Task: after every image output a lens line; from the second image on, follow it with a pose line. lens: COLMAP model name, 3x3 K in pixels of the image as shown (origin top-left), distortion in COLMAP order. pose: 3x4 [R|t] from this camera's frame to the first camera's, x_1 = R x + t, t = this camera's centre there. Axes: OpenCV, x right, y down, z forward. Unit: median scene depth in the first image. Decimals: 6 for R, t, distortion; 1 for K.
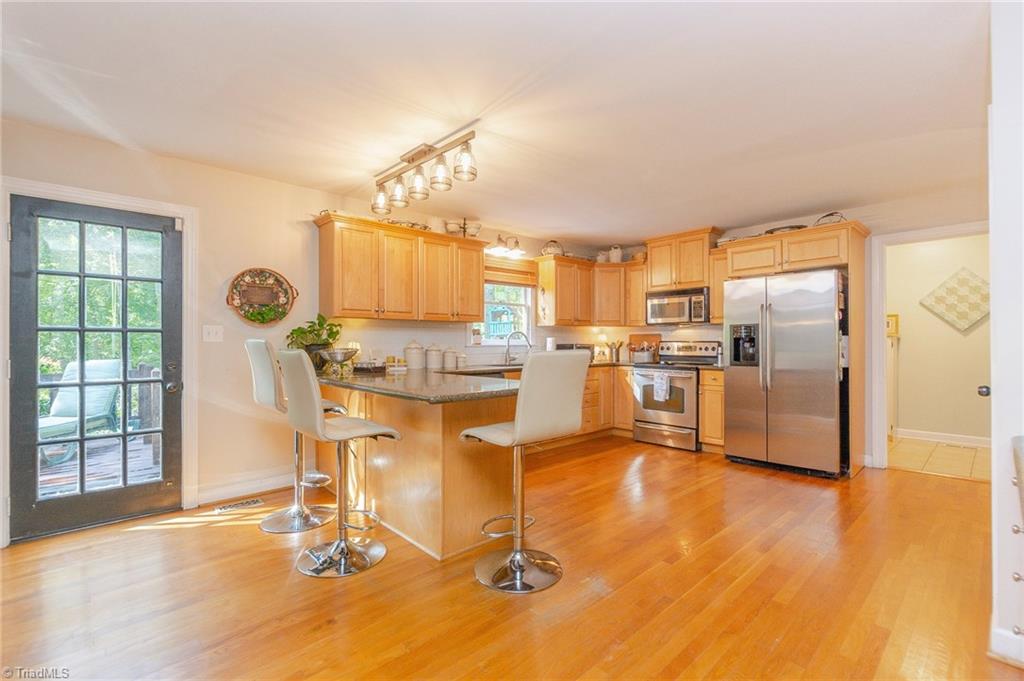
lens RADIAL K [[457.3, 0, 508.9], [0, 457.3, 342.6], [0, 0, 1]] dist [0.007144, -0.000632]
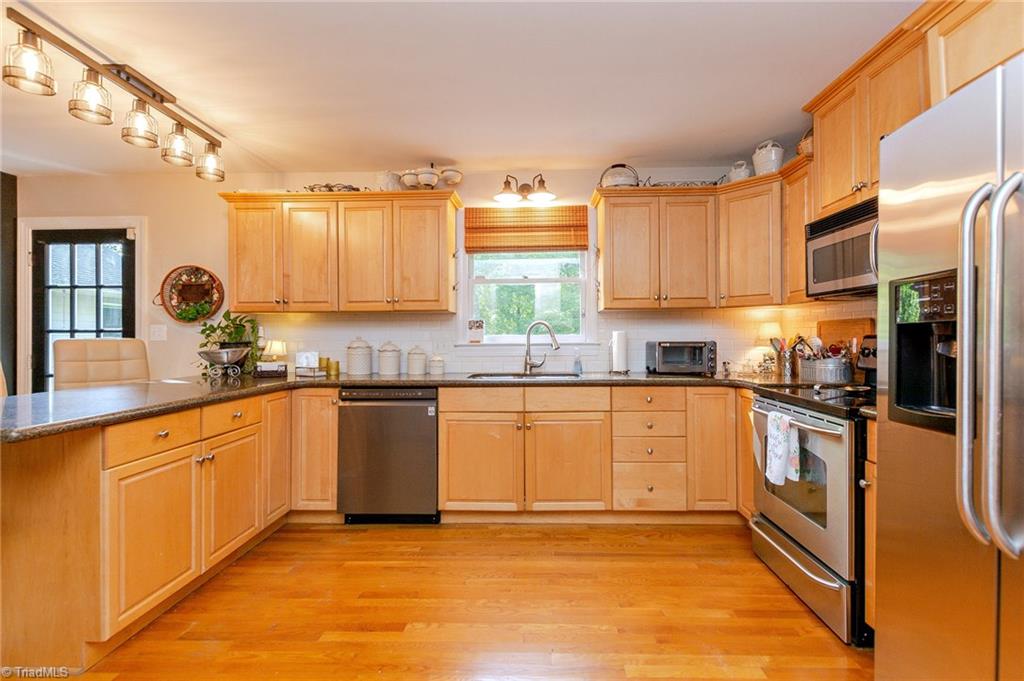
lens RADIAL K [[457.3, 0, 516.3], [0, 457.3, 337.6], [0, 0, 1]] dist [0.007144, -0.000632]
pose [[0.716487, -0.004093, -0.697589, 0.504064], [0.004507, 0.999989, -0.001238, -0.002533], [0.697586, -0.002257, 0.716497, 0.606705]]
